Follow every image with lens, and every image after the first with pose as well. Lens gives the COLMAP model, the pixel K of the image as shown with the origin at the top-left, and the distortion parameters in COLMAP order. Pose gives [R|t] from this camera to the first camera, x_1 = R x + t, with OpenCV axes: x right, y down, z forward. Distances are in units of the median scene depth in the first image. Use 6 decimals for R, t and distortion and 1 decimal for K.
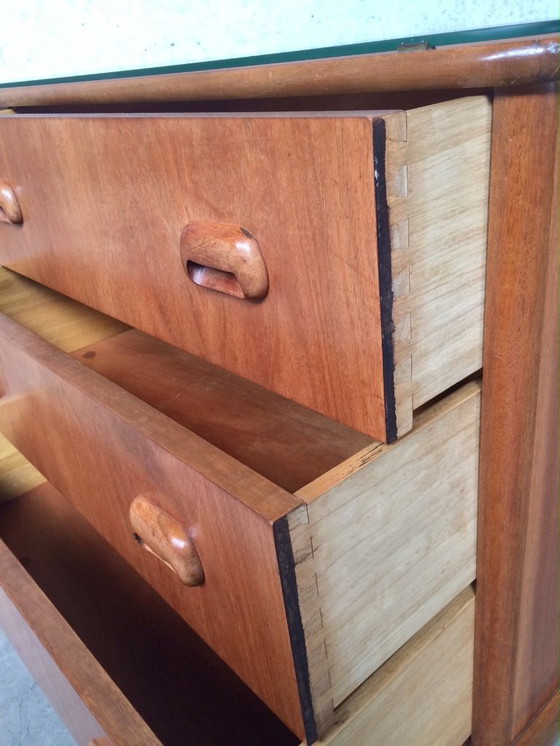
lens RADIAL K [[646.4, 0, 278.2], [0, 646.4, 370.1], [0, 0, 1]] dist [0.081286, -0.118540]
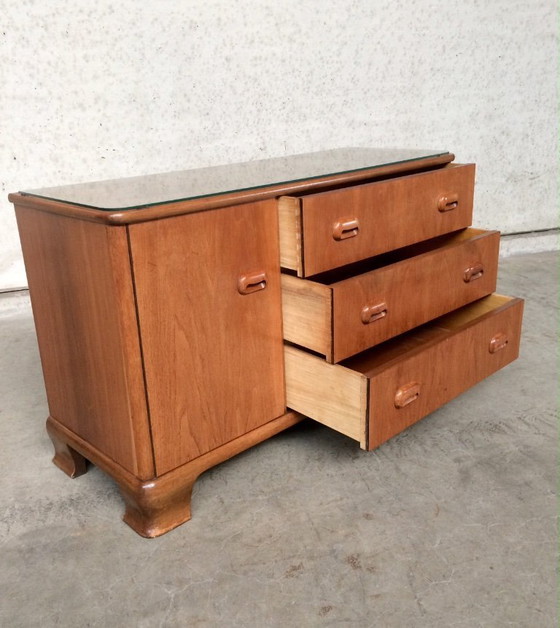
lens RADIAL K [[648.0, 0, 284.0], [0, 648.0, 301.7], [0, 0, 1]] dist [0.045588, 0.000000]
pose [[0.862918, -0.089677, 0.497323, -1.476250], [0.178093, 0.974955, -0.133211, 0.048038], [-0.472922, 0.203520, 0.857277, -0.748940]]
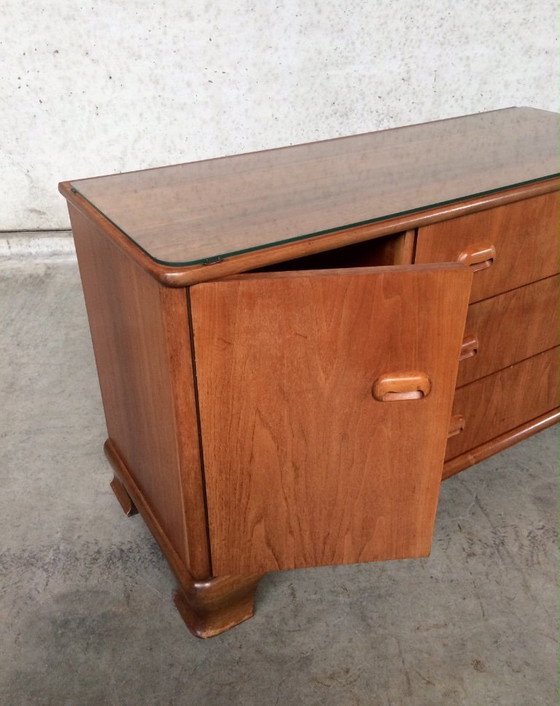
lens RADIAL K [[650.1, 0, 280.2], [0, 650.1, 330.6], [0, 0, 1]] dist [0.024846, 0.000000]
pose [[0.945248, -0.069233, 0.318926, -1.005187], [0.055242, 0.997080, 0.052718, -0.713718], [-0.321644, -0.032213, 0.946312, -0.005643]]
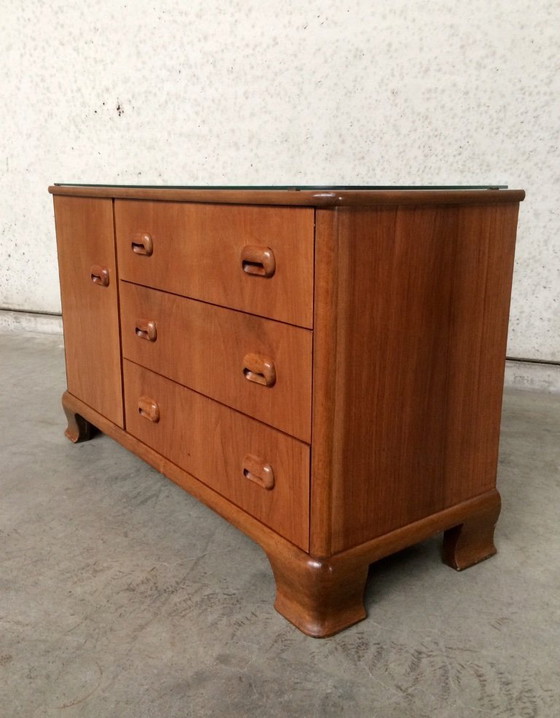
lens RADIAL K [[681.9, 0, 280.6], [0, 681.9, 337.8], [0, 0, 1]] dist [0.042414, 0.000000]
pose [[0.981550, 0.145082, -0.124541, 1.498266], [-0.170025, 0.960246, -0.221402, 0.036312], [0.087468, 0.238493, 0.967197, -0.416383]]
